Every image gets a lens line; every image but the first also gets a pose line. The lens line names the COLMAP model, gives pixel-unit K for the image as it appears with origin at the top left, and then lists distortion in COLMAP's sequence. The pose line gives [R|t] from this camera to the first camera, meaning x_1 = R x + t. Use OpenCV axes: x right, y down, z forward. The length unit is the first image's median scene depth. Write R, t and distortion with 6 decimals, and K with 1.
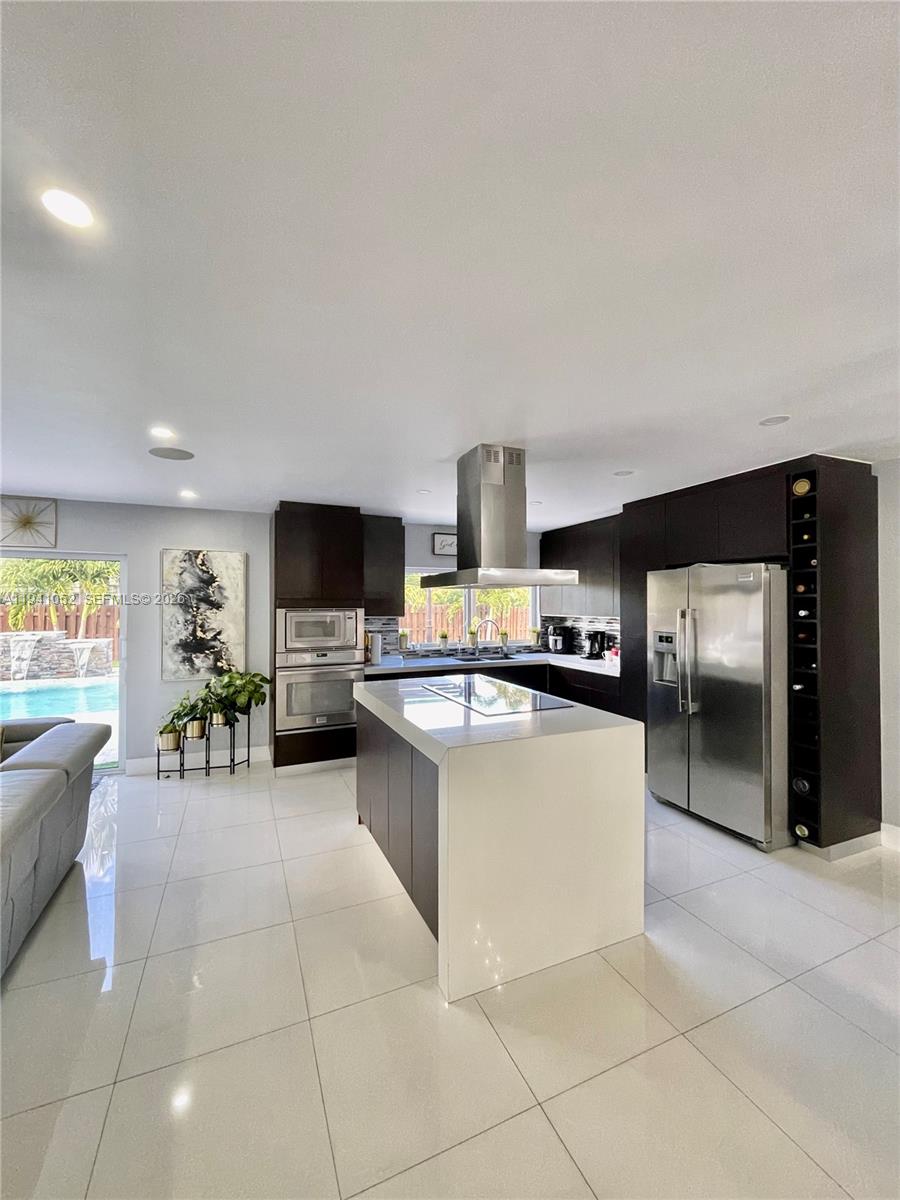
lens RADIAL K [[485.2, 0, 450.0], [0, 485.2, 600.0], [0, 0, 1]] dist [-0.006510, -0.000043]
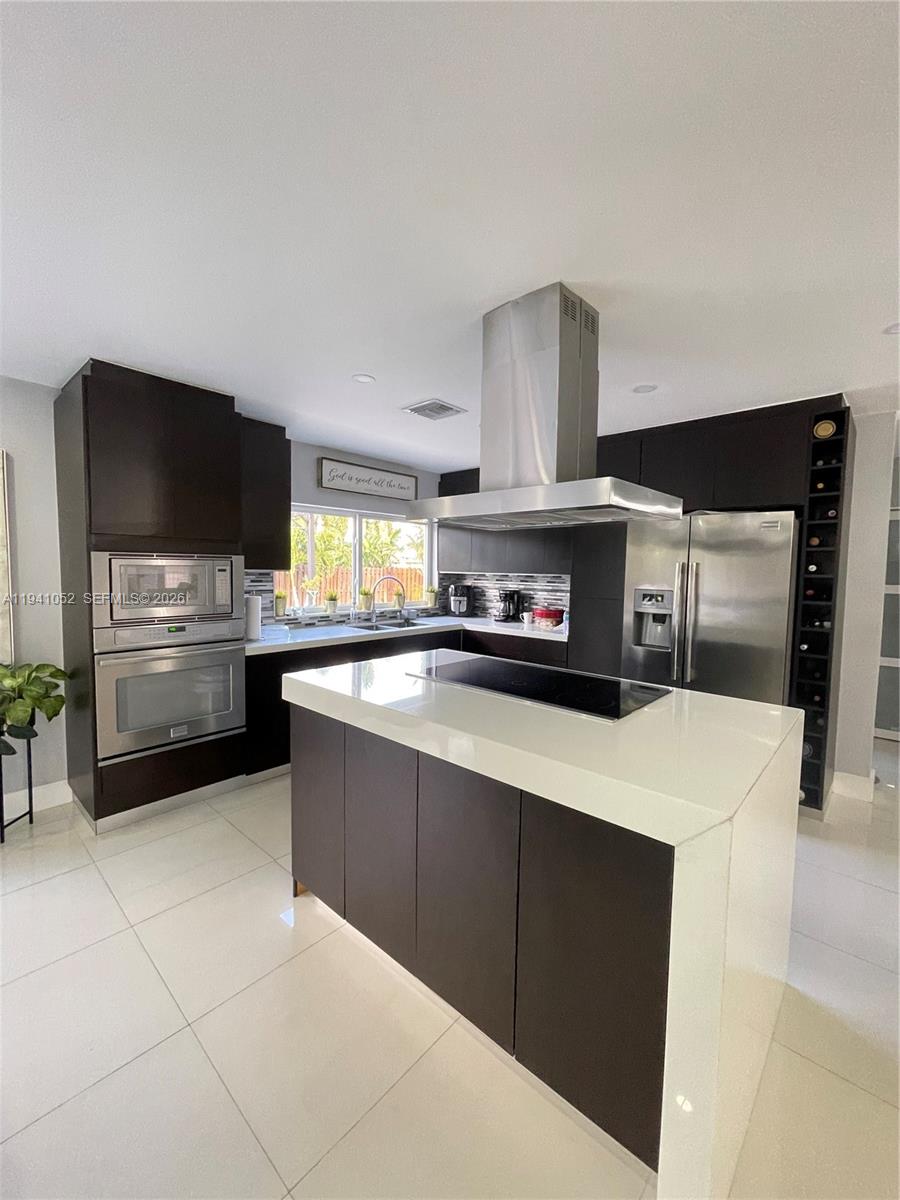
lens RADIAL K [[485.2, 0, 450.0], [0, 485.2, 600.0], [0, 0, 1]] dist [-0.006510, -0.000043]
pose [[0.912487, -0.010927, 0.408959, -0.189552], [-0.020525, 0.997162, 0.072440, 0.023048], [-0.408590, -0.074494, 0.909673, 0.281439]]
